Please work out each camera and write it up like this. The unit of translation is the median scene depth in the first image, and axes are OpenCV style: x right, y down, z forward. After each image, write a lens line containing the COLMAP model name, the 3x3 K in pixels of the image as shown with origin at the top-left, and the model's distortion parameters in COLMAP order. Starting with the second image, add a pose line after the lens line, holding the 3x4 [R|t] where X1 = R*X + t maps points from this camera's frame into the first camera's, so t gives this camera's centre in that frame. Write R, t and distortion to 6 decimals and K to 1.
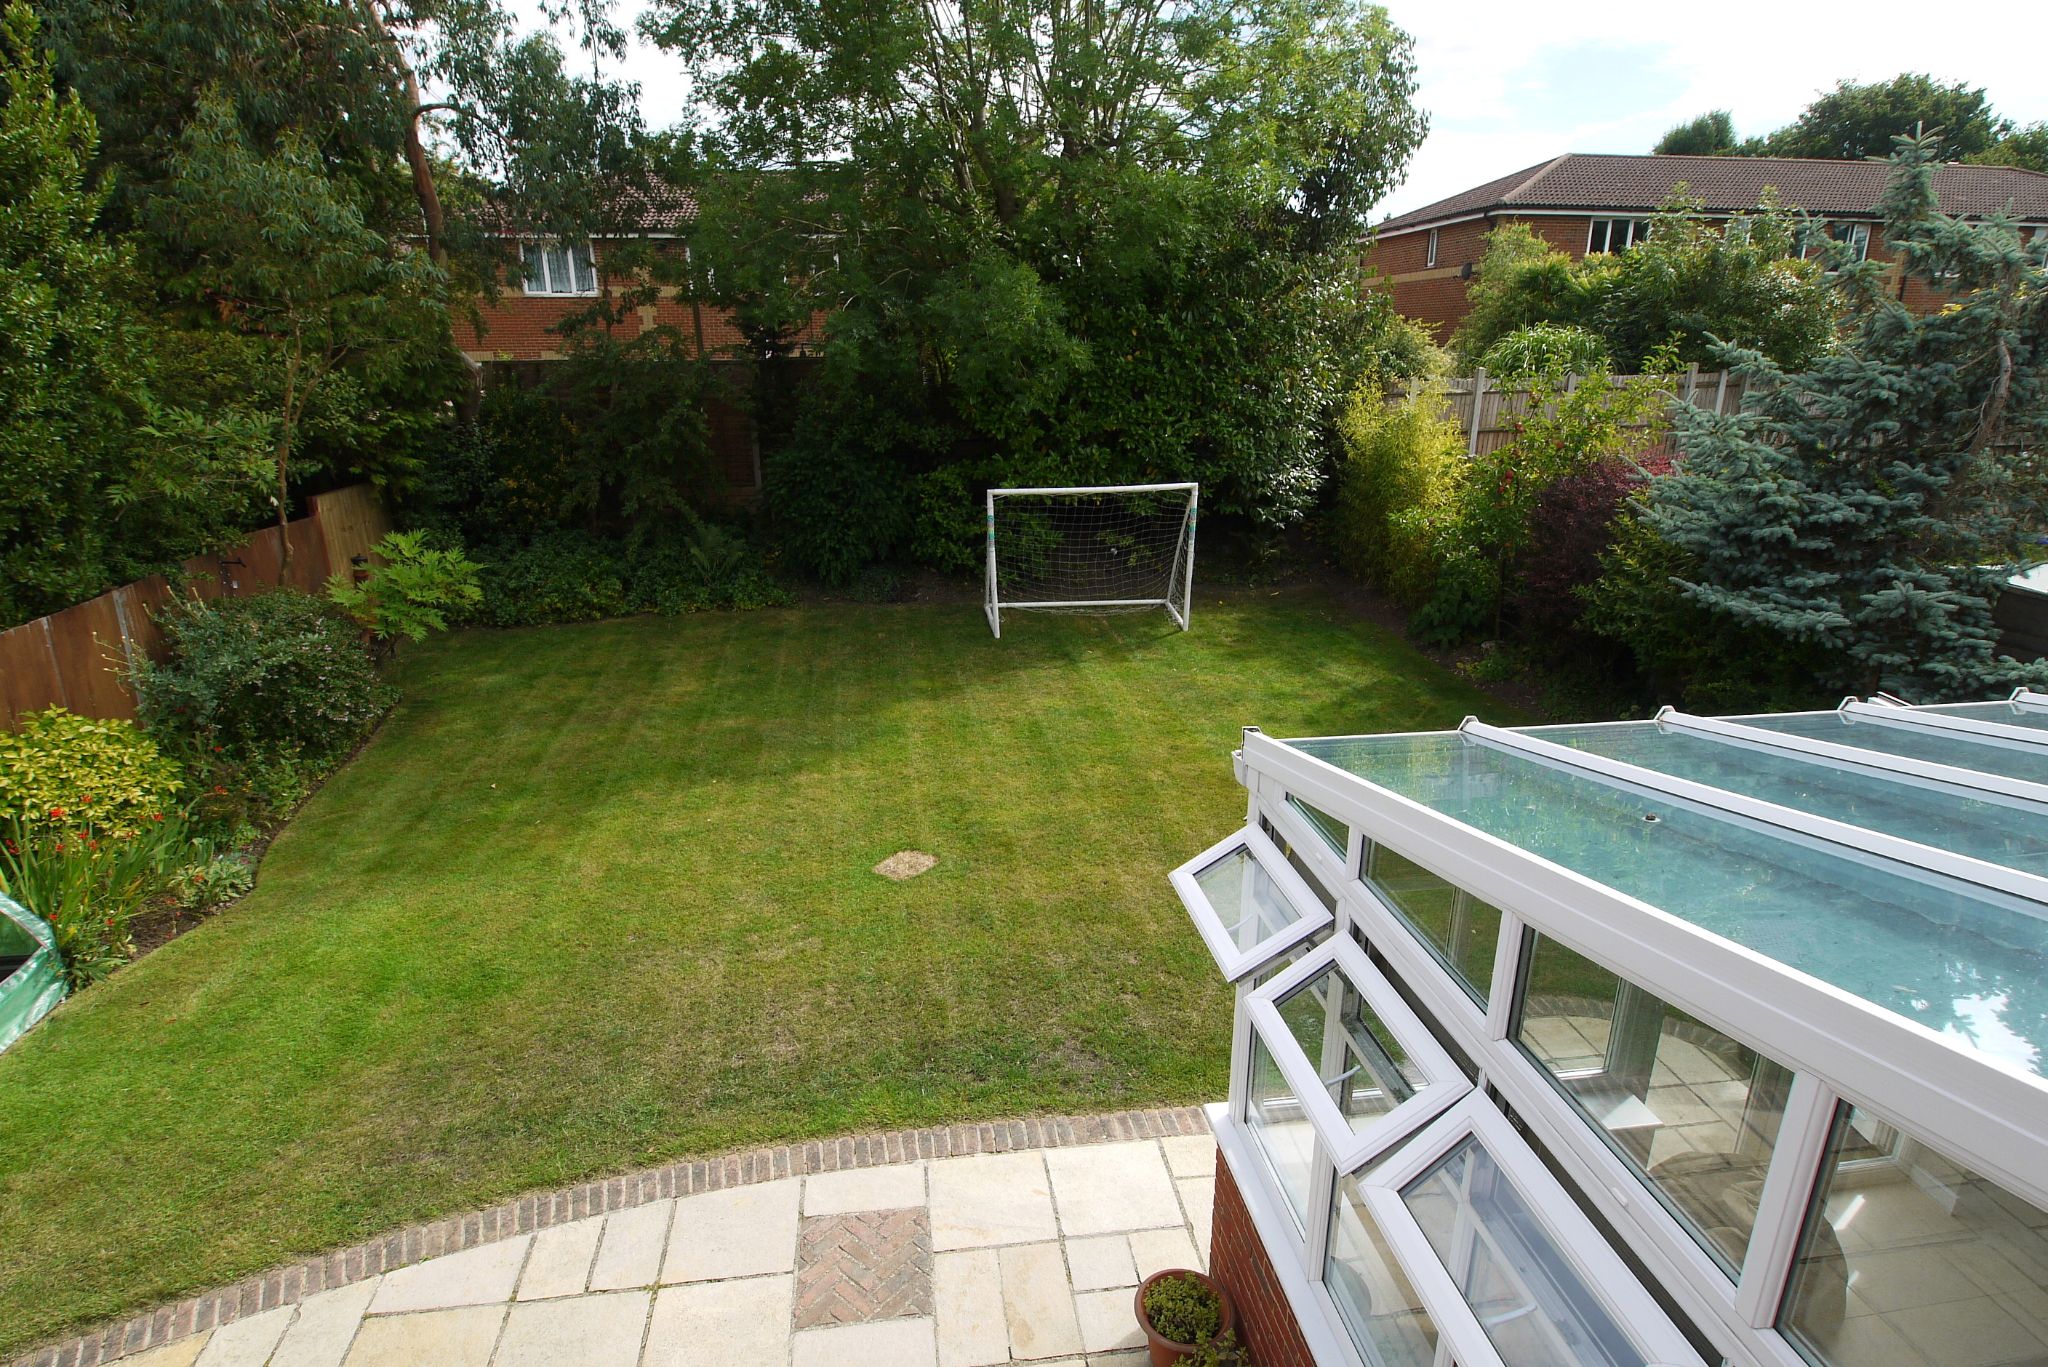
lens RADIAL K [[1081.8, 0, 1016.9], [0, 1081.8, 679.3], [0, 0, 1]] dist [-0.012800, -0.003590]
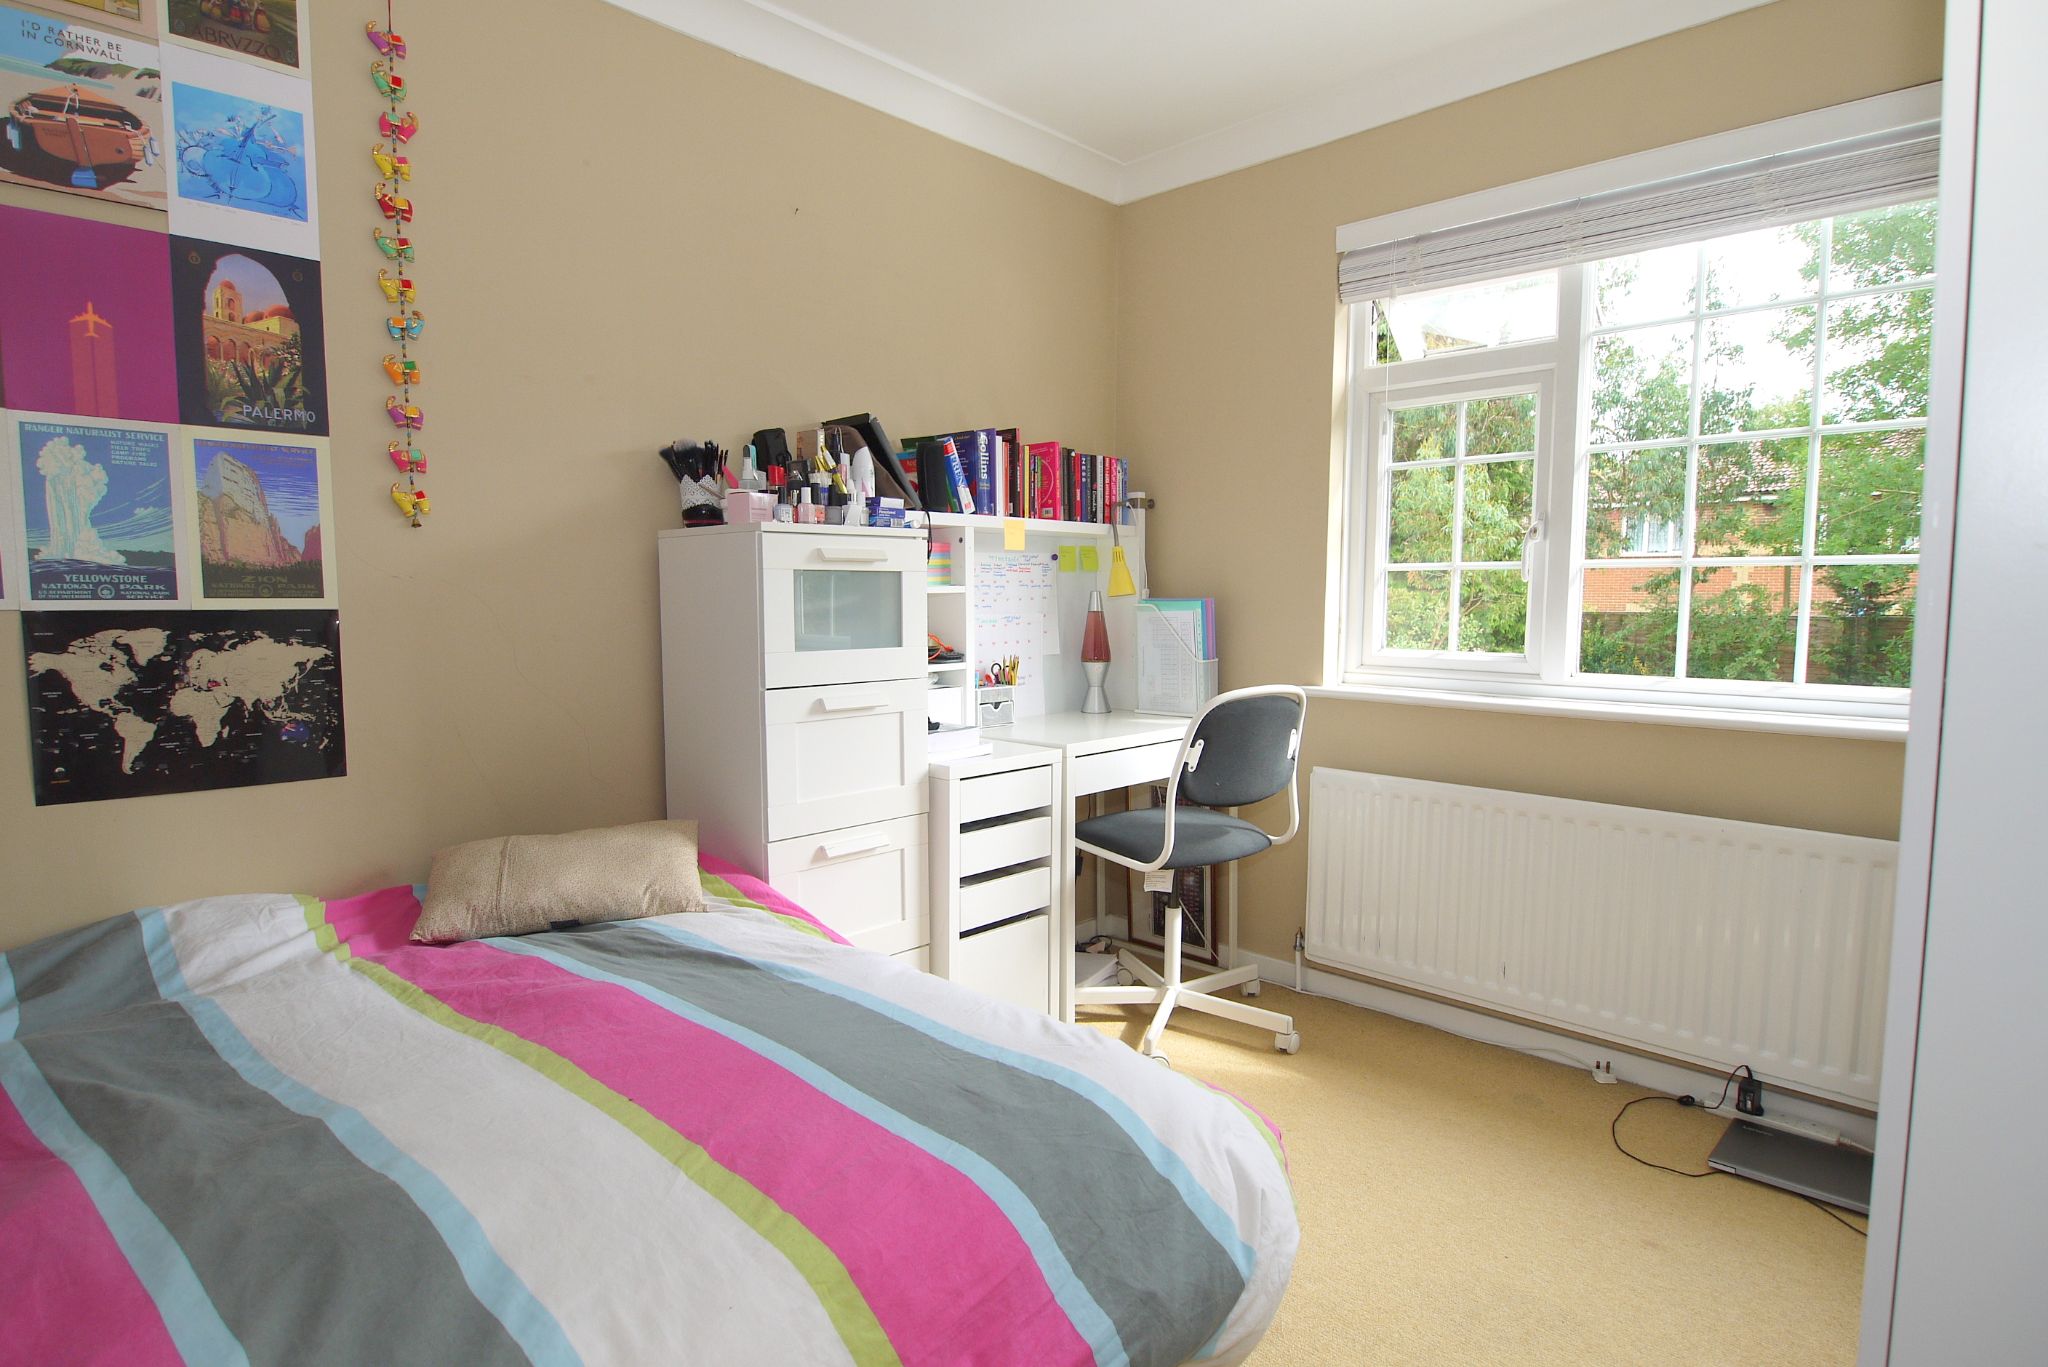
lens RADIAL K [[1081.8, 0, 1027.0], [0, 1081.8, 684.0], [0, 0, 1]] dist [-0.012800, -0.003590]
pose [[0.615875, 0.072290, -0.784520, 0.089800], [-0.241263, 0.965247, -0.100456, 0.058985], [0.749993, 0.251144, 0.611913, -0.200927]]
